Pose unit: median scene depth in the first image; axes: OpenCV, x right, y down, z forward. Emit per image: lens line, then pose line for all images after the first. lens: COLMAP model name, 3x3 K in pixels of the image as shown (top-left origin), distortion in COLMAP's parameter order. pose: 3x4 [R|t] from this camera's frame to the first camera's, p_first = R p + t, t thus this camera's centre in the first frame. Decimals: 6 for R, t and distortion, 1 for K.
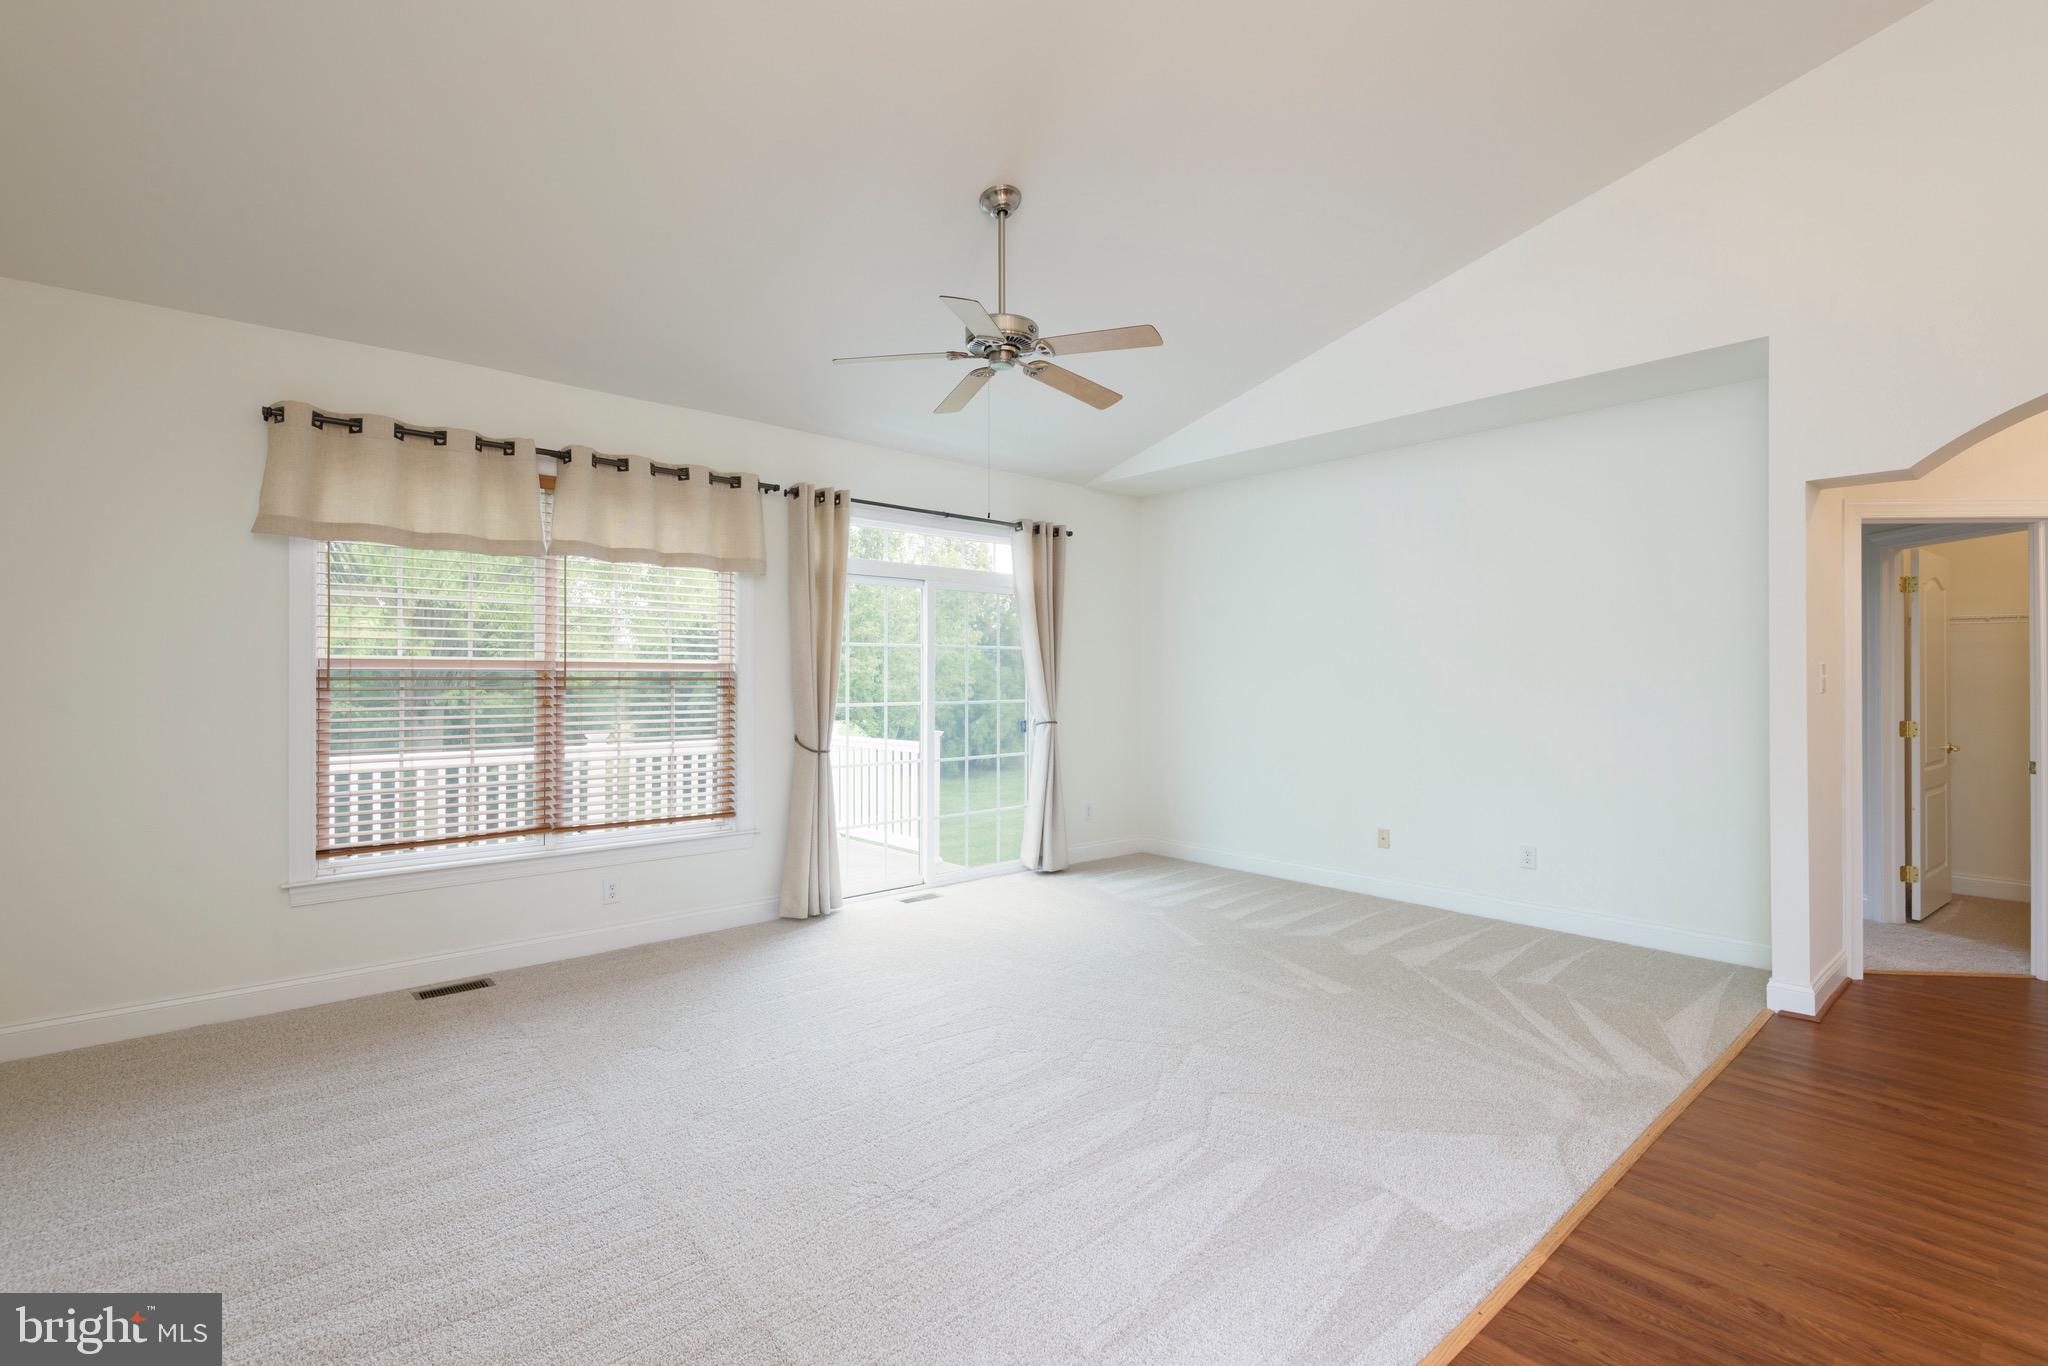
lens RADIAL K [[941.7, 0, 1041.9], [0, 941.7, 668.4], [0, 0, 1]] dist [0.003278, -0.006559]
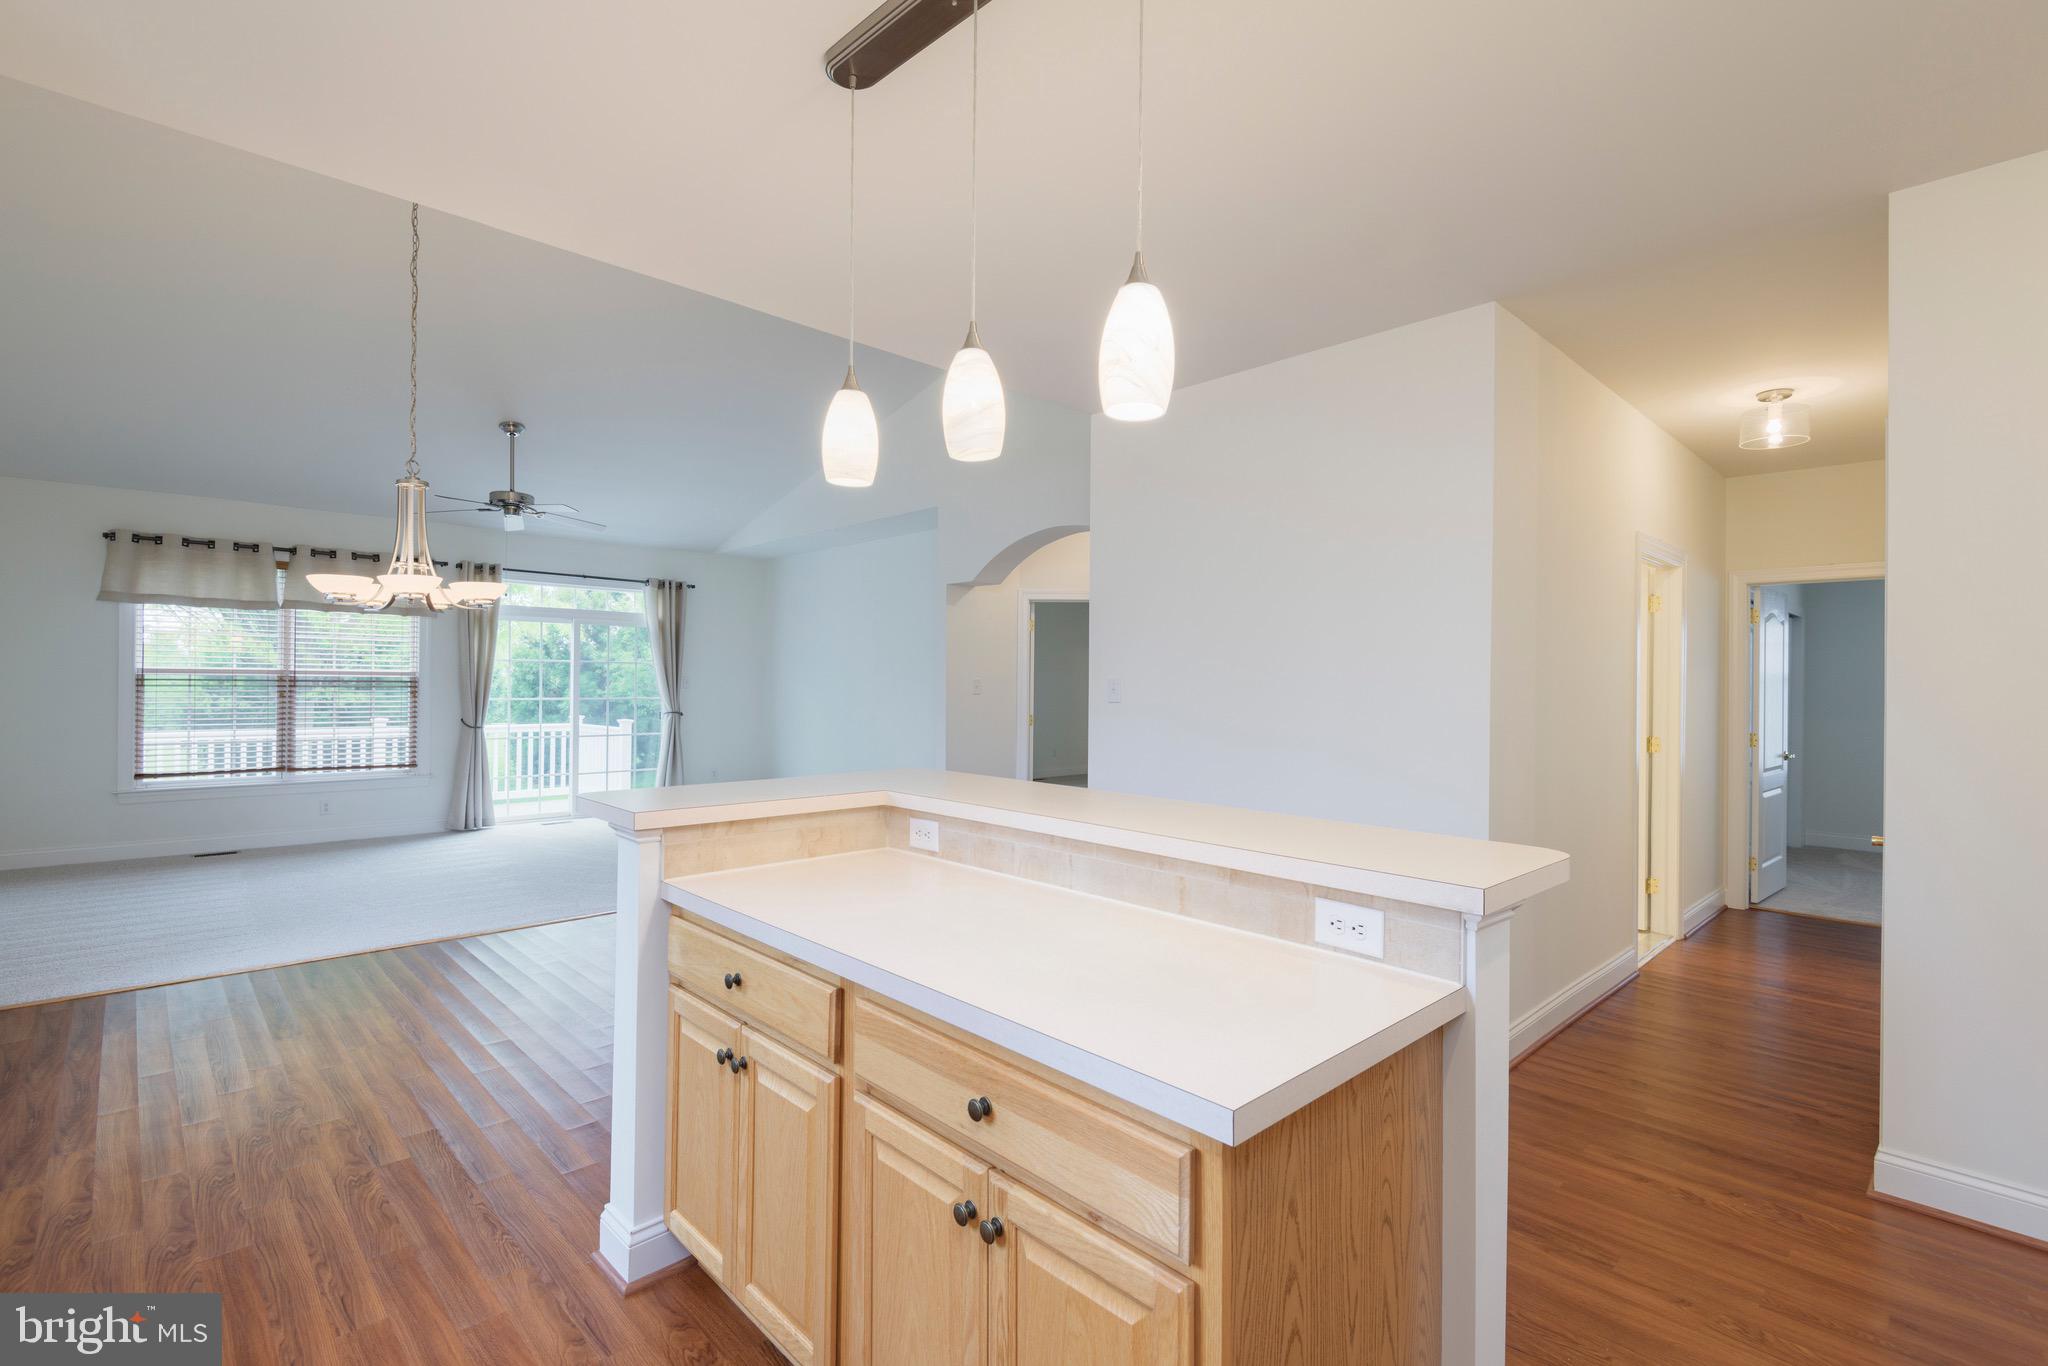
lens RADIAL K [[941.7, 0, 1034.9], [0, 941.7, 681.5], [0, 0, 1]] dist [0.003278, -0.006559]
pose [[0.998560, 0.009584, 0.052778, 0.753941], [-0.009888, 0.999936, 0.005491, -0.010219], [-0.052722, -0.006005, 0.998591, -0.783755]]
